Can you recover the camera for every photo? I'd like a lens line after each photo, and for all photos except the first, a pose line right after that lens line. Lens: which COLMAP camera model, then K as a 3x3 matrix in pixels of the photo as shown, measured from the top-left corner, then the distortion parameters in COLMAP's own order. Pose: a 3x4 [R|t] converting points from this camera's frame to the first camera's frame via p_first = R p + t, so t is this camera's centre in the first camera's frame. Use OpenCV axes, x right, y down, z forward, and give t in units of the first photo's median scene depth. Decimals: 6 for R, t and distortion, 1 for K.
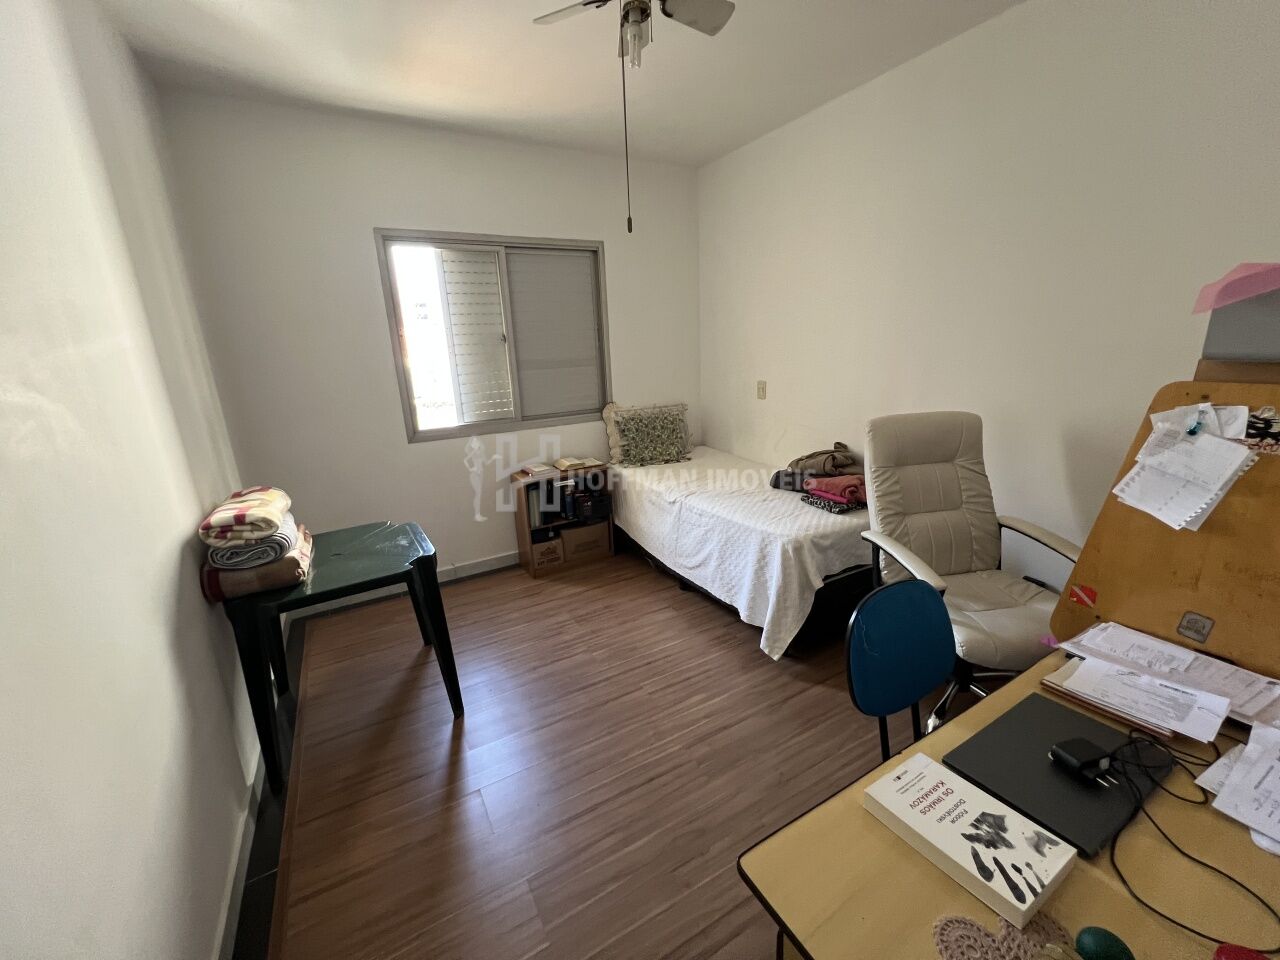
lens RADIAL K [[512.1, 0, 640.7], [0, 512.1, 482.8], [0, 0, 1]] dist [0.000186, -0.000023]
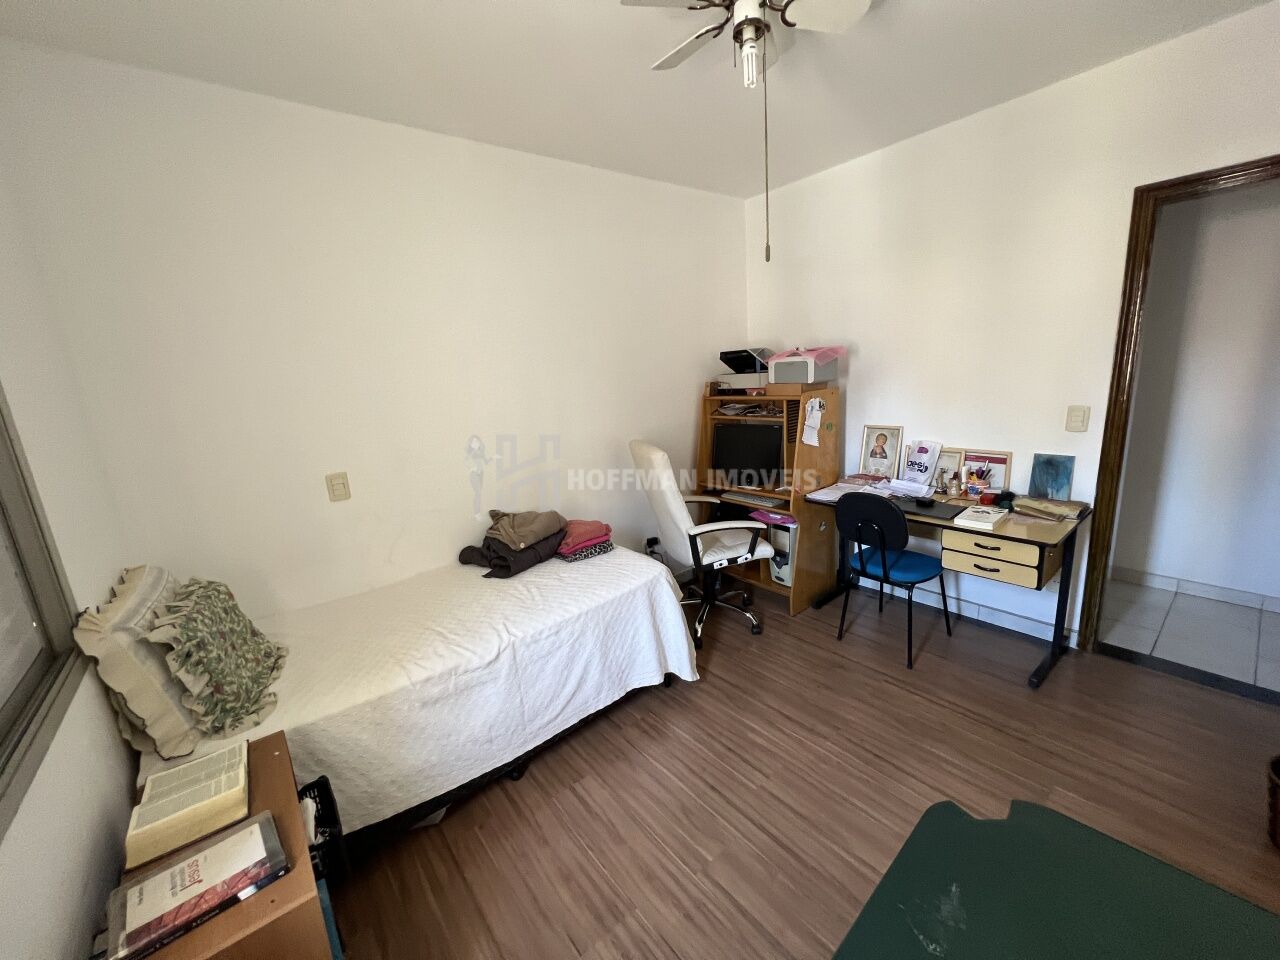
lens RADIAL K [[512.1, 0, 641.5], [0, 512.1, 476.5], [0, 0, 1]] dist [0.000186, -0.000023]
pose [[-0.158761, -0.158684, 0.974482, -0.573992], [0.334141, 0.920122, 0.204270, -0.248285], [-0.929056, 0.358044, -0.093057, 0.876587]]
